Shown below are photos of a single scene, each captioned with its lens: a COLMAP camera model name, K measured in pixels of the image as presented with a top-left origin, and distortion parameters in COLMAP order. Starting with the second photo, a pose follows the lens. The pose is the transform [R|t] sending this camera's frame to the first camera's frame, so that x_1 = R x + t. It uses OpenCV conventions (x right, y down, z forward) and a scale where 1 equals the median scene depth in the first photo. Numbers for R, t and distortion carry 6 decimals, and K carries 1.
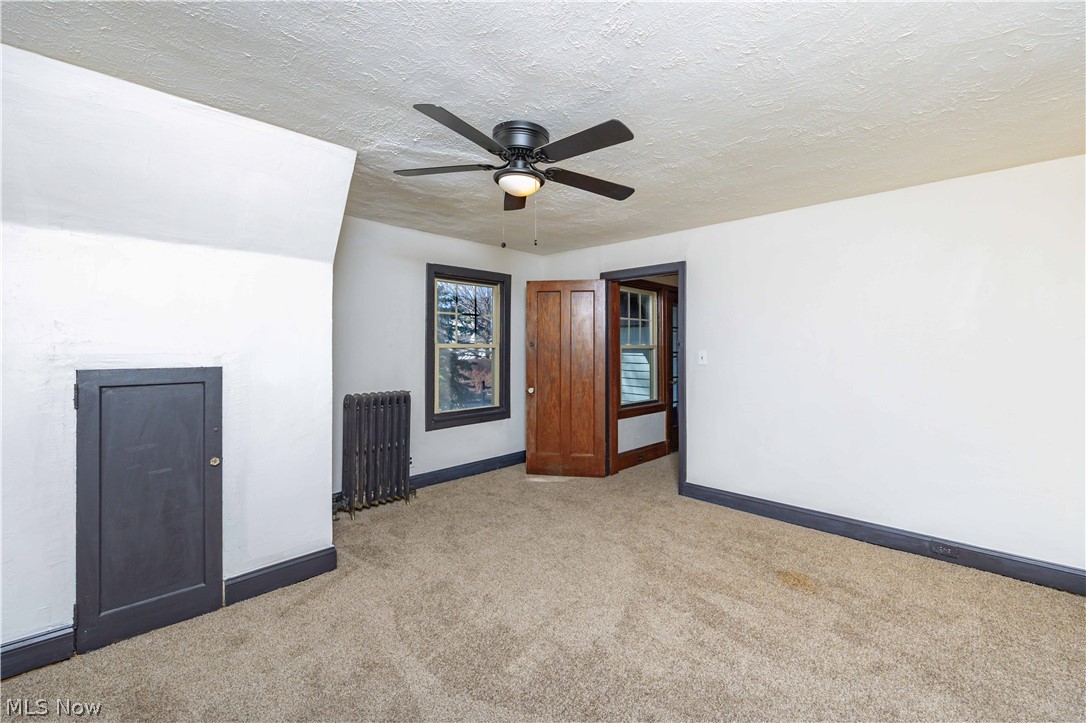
lens RADIAL K [[438.6, 0, 540.8], [0, 438.6, 355.4], [0, 0, 1]] dist [0.007587, -0.000232]
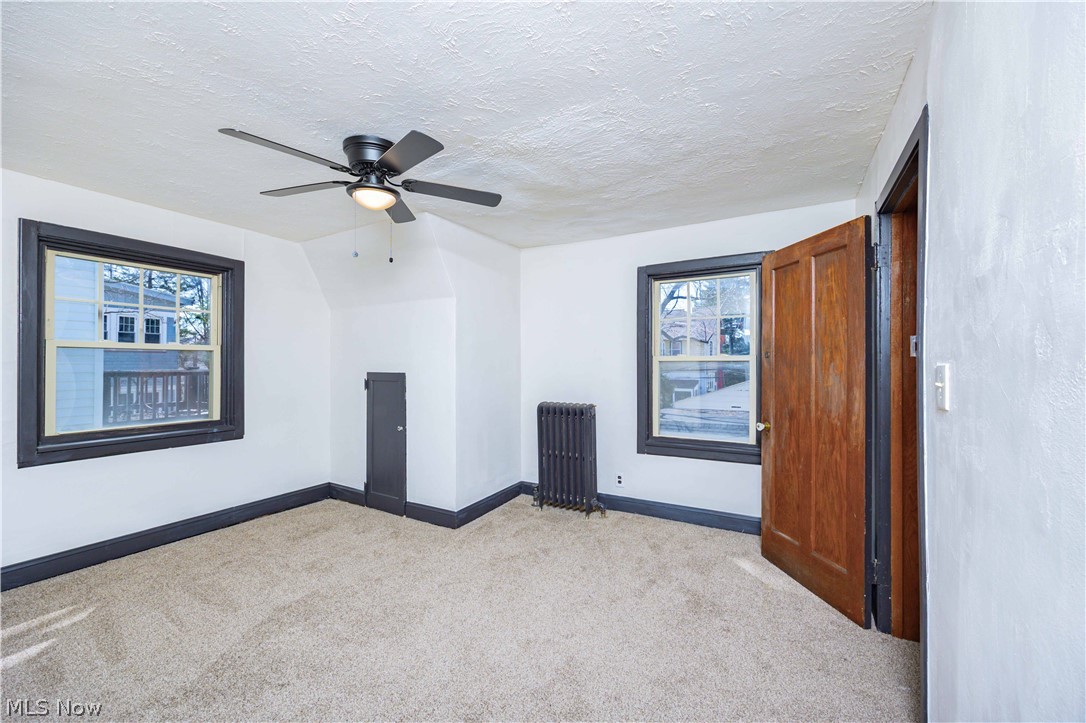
lens RADIAL K [[438.6, 0, 544.1], [0, 438.6, 366.2], [0, 0, 1]] dist [0.007587, -0.000232]
pose [[0.277118, 0.008616, -0.960797, 0.582649], [-0.015071, 0.999876, 0.004619, -0.008406], [0.960718, 0.013200, 0.277213, 0.591555]]
